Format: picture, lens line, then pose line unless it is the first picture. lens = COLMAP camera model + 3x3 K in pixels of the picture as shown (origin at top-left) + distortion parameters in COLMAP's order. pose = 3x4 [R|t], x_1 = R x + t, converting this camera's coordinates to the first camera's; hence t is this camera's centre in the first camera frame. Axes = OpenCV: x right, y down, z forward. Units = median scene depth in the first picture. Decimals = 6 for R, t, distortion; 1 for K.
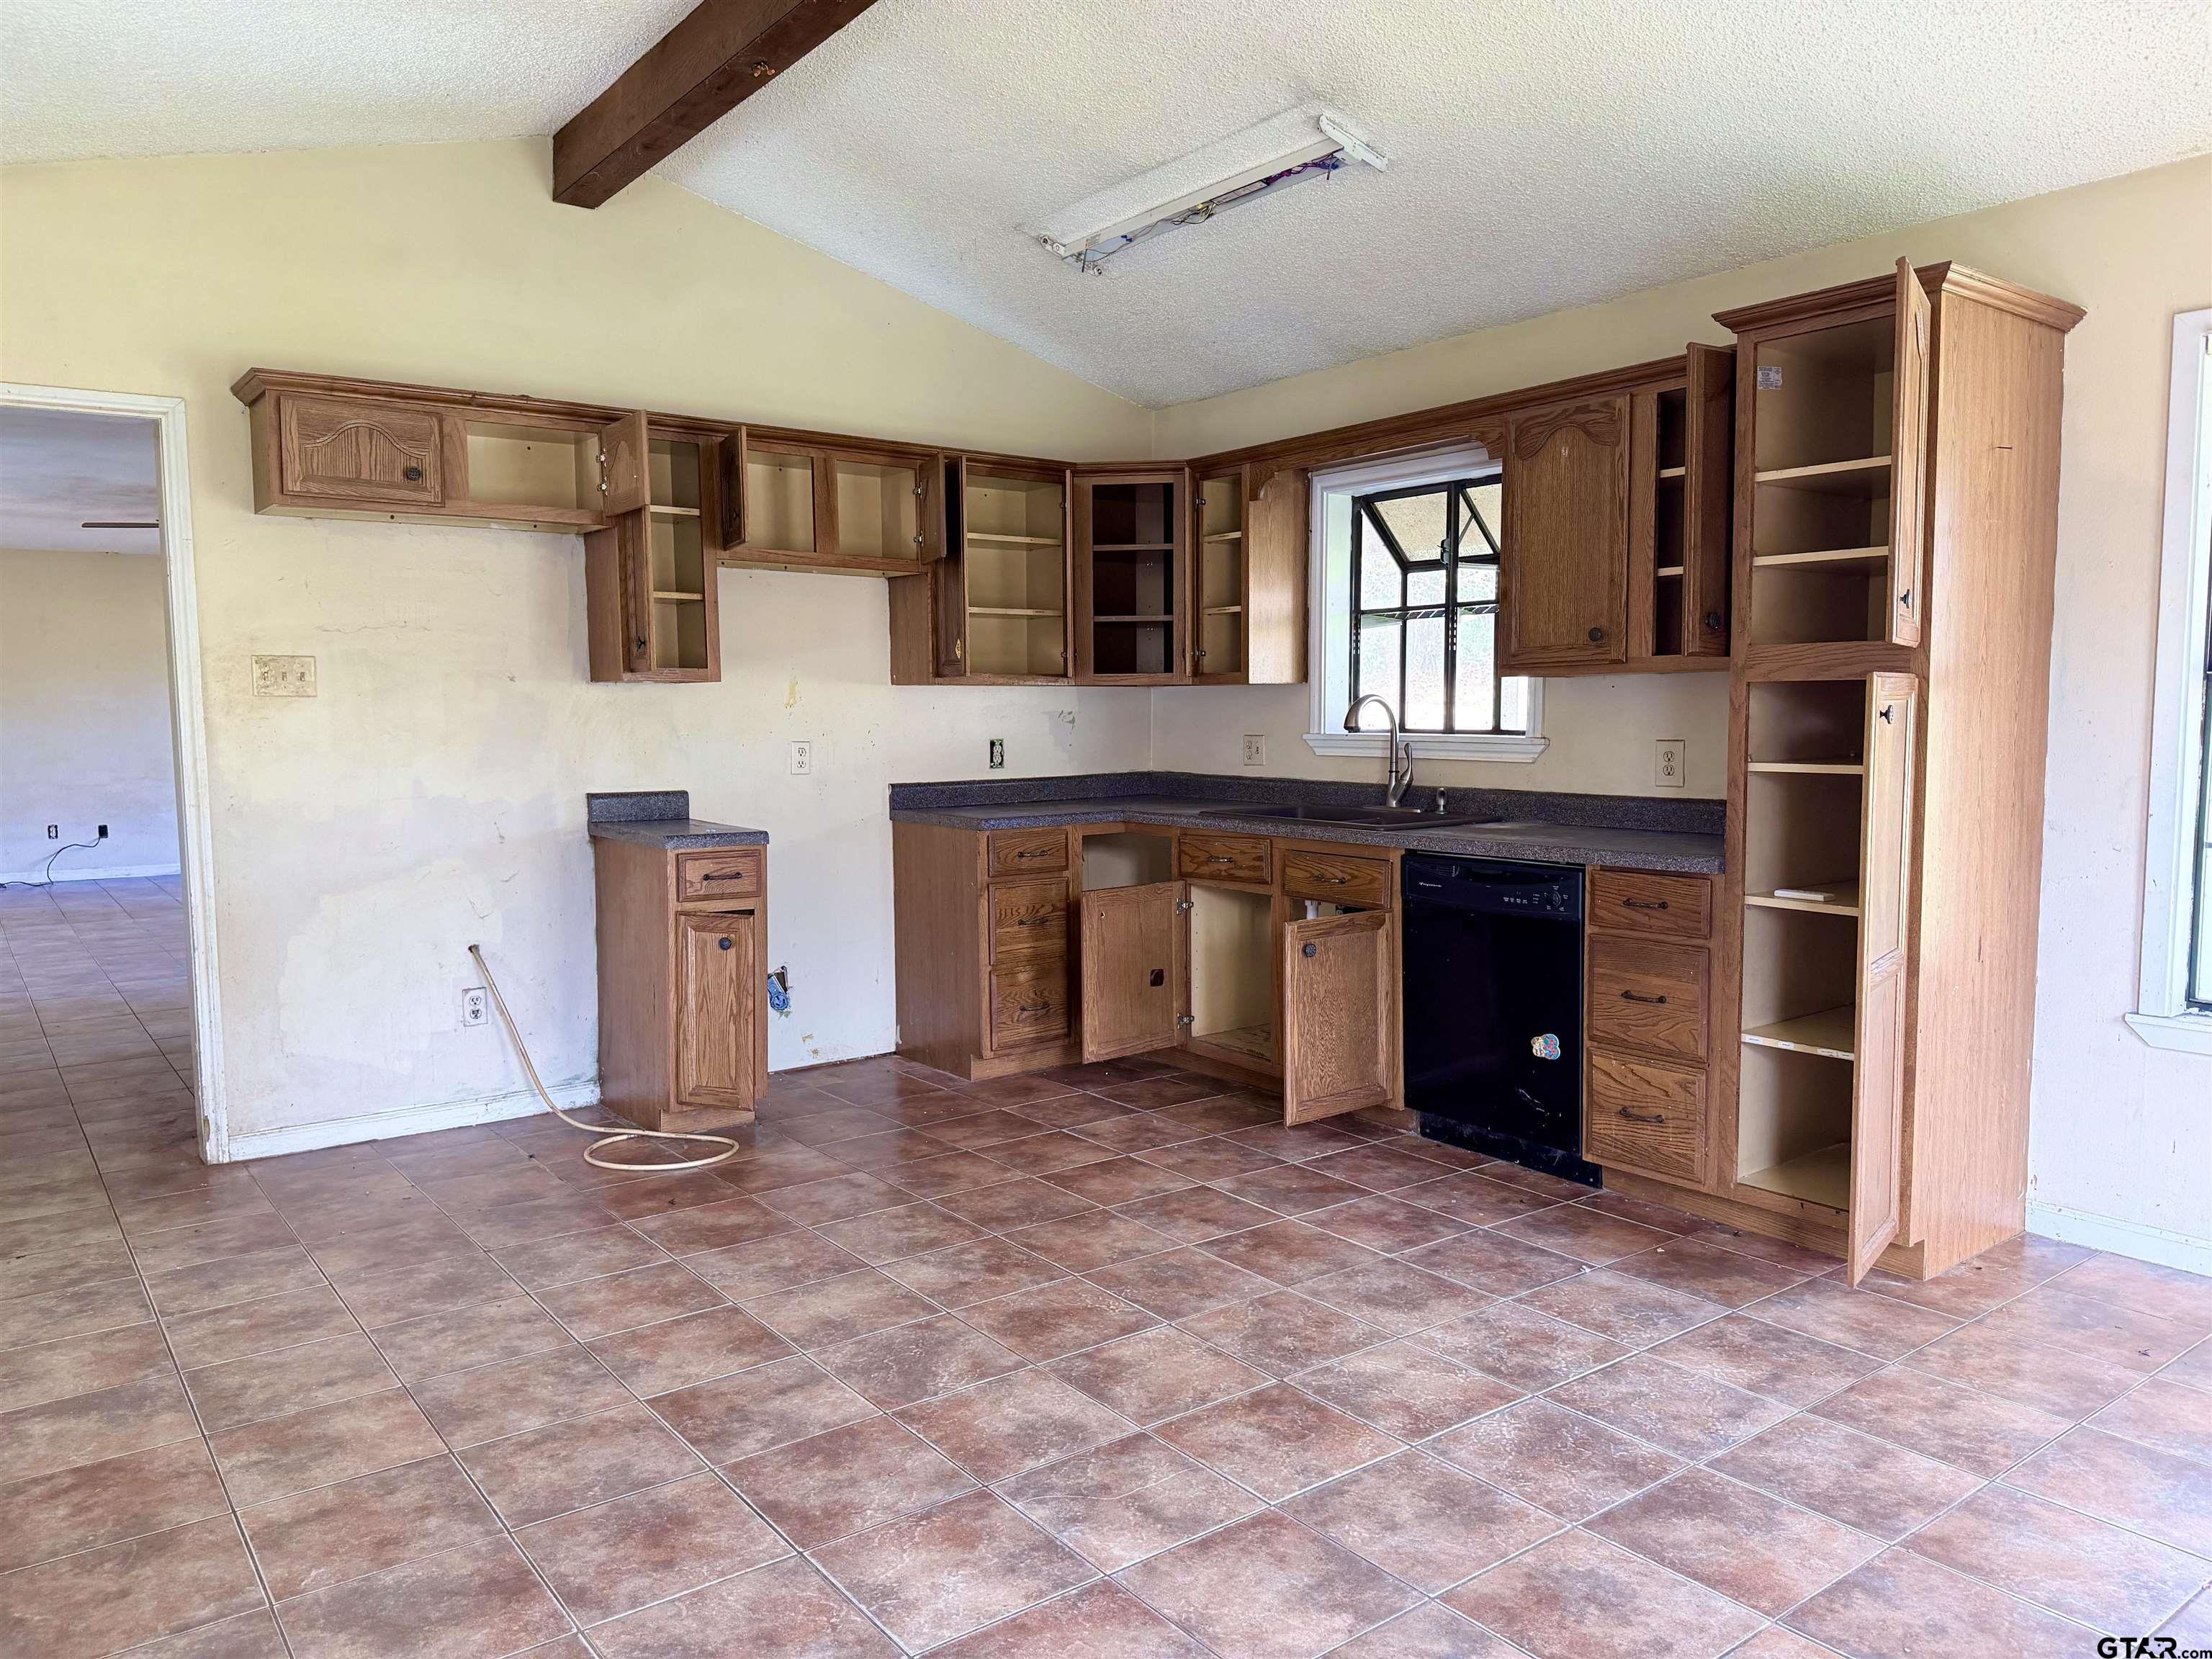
lens RADIAL K [[1538.9, 0, 1106.0], [0, 1538.9, 829.5], [0, 0, 1]] dist [0.114169, -0.210419]
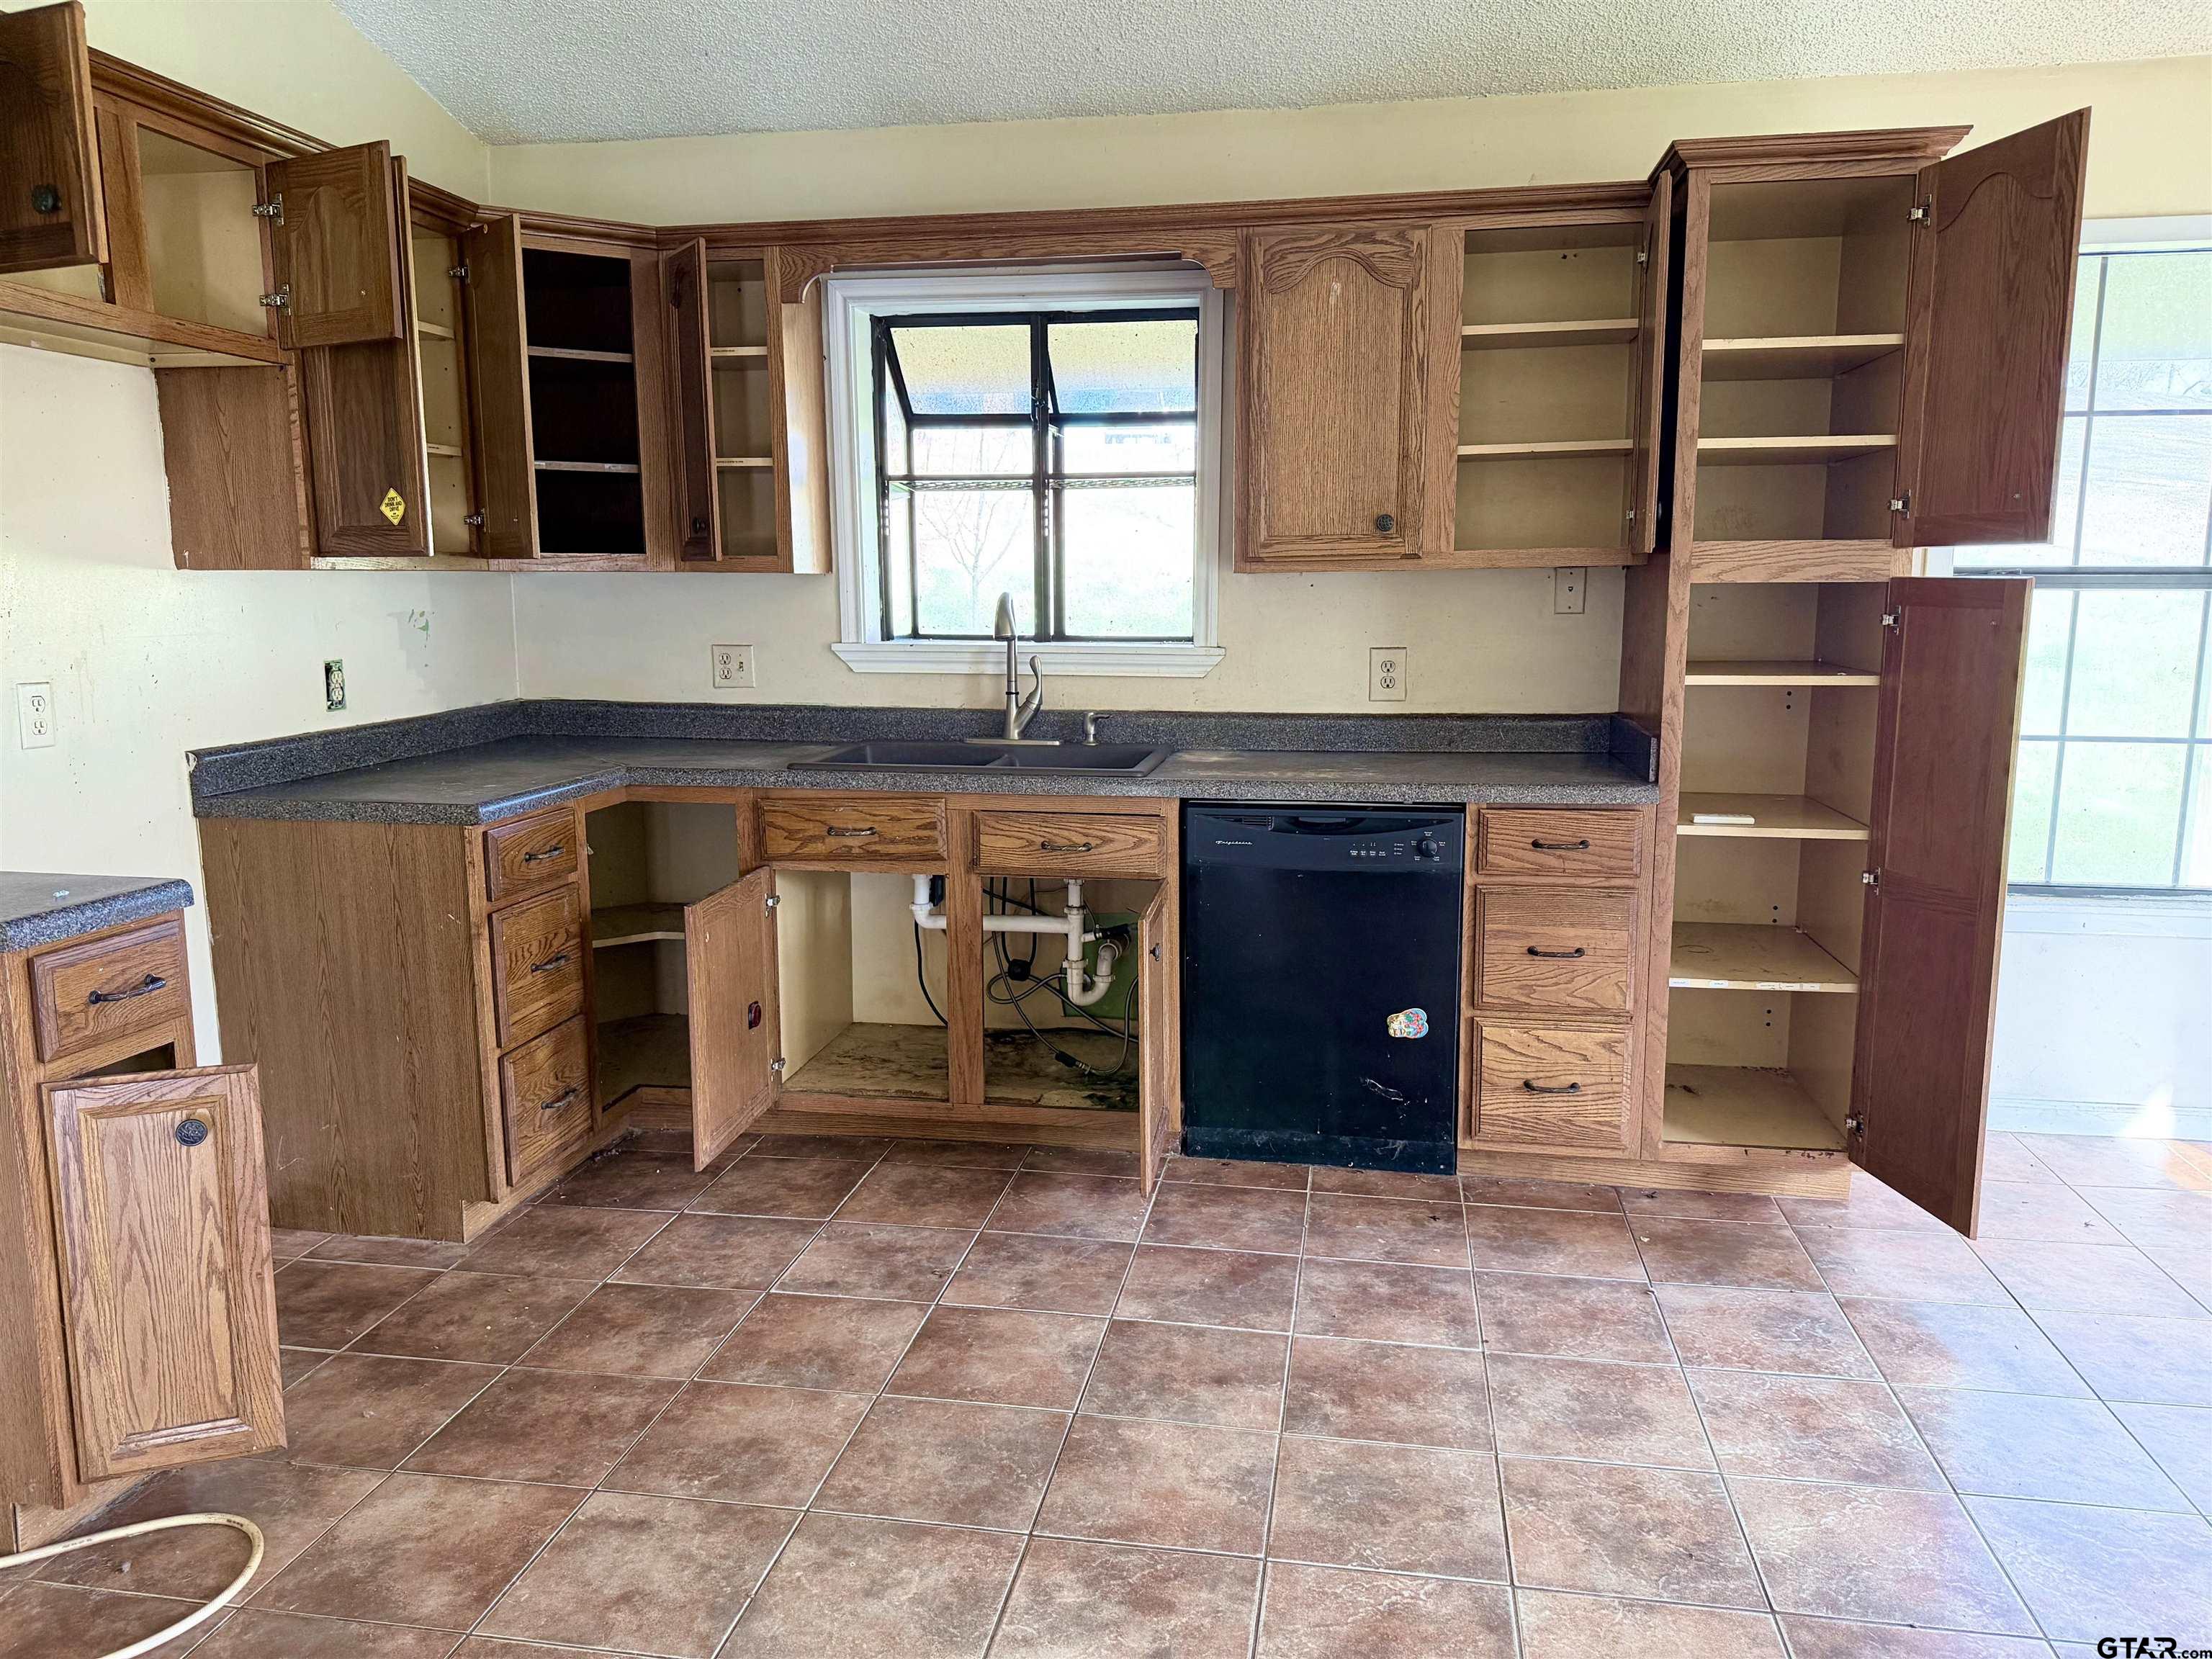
lens RADIAL K [[1538.9, 0, 1106.0], [0, 1538.9, 829.5], [0, 0, 1]] dist [0.114169, -0.210419]
pose [[0.728314, -0.104662, 0.677203, -0.363074], [0.053195, 0.993920, 0.096401, -0.049319], [-0.683175, -0.034186, 0.729454, 0.484416]]
